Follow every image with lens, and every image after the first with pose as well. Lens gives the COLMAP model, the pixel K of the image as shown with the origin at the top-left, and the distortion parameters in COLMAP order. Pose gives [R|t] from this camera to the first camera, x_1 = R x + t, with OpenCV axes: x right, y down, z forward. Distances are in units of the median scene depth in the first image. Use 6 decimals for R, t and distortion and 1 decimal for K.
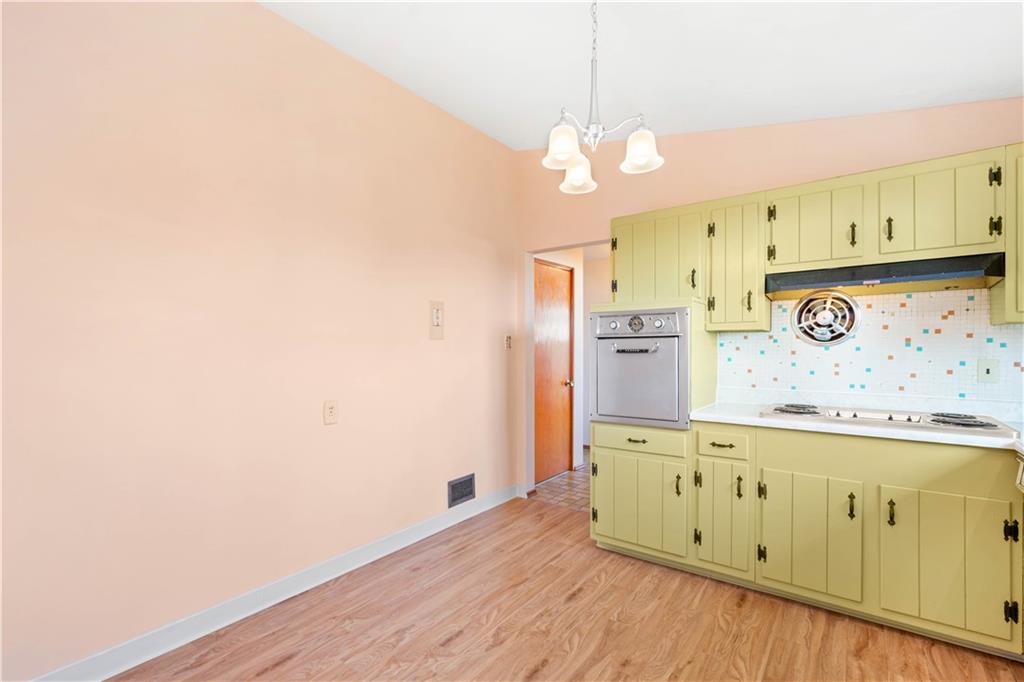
lens RADIAL K [[466.0, 0, 508.0], [0, 466.0, 350.8], [0, 0, 1]] dist [-0.000057, 0.000421]
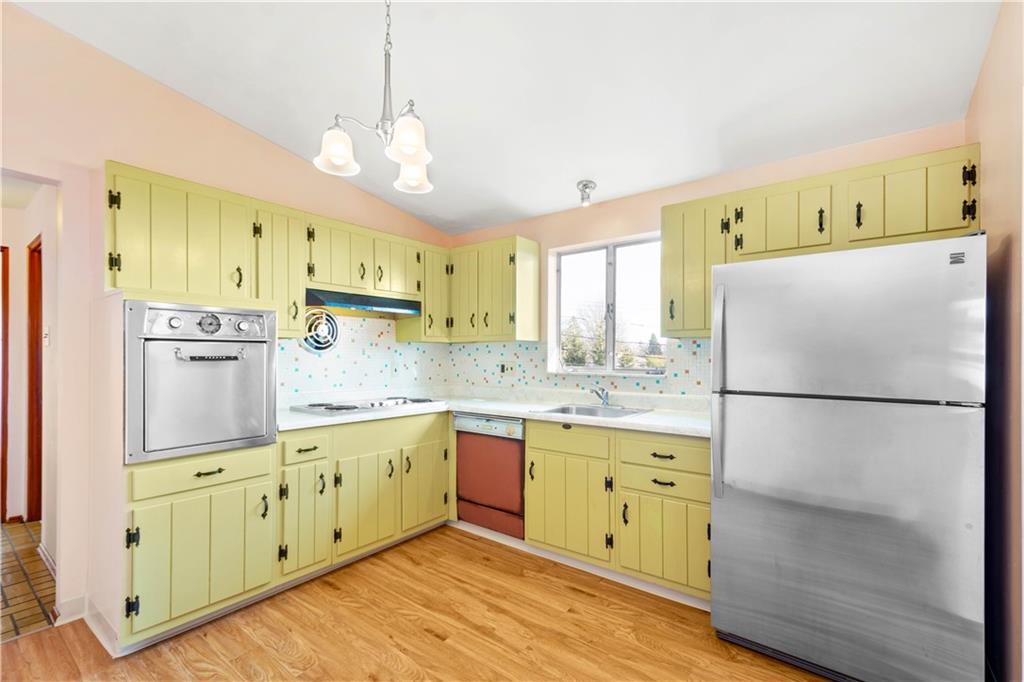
lens RADIAL K [[451.9, 0, 508.3], [0, 451.9, 353.1], [0, 0, 1]] dist [0.001999, 0.000244]
pose [[0.013815, 0.009621, 0.999858, -0.515269], [0.001556, 0.999952, -0.009643, -0.000143], [-0.999903, 0.001689, 0.013800, 0.520503]]
